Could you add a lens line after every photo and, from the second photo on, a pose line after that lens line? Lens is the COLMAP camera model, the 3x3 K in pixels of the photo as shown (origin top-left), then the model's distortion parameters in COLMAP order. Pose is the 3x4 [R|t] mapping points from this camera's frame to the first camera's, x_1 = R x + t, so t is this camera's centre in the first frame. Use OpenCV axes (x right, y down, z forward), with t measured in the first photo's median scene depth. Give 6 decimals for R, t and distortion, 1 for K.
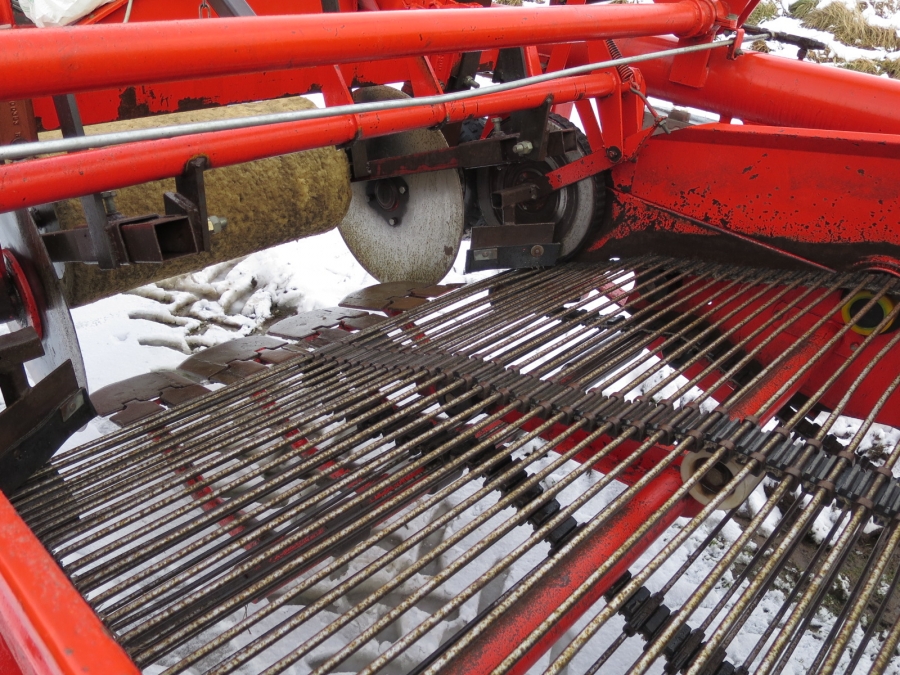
lens RADIAL K [[678.5, 0, 452.8], [0, 678.5, 336.2], [0, 0, 1]] dist [-0.068517, 0.016379]
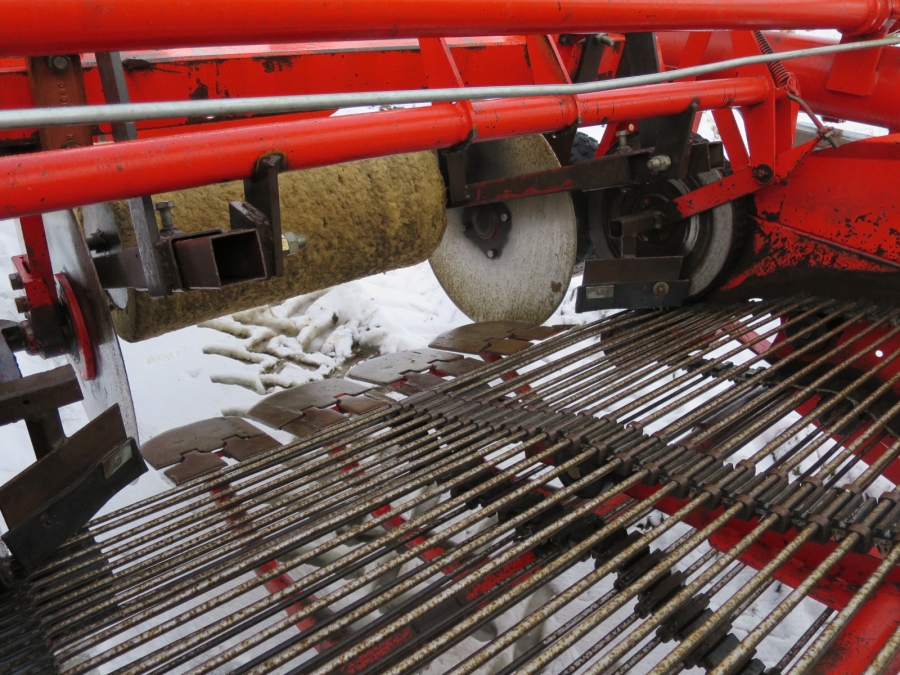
lens RADIAL K [[678.5, 0, 447.4], [0, 678.5, 335.1], [0, 0, 1]] dist [-0.068517, 0.016379]
pose [[0.992496, 0.023775, -0.119944, -0.046122], [-0.030995, 0.997795, -0.058690, -0.011145], [0.118284, 0.061967, 0.991044, 0.151301]]
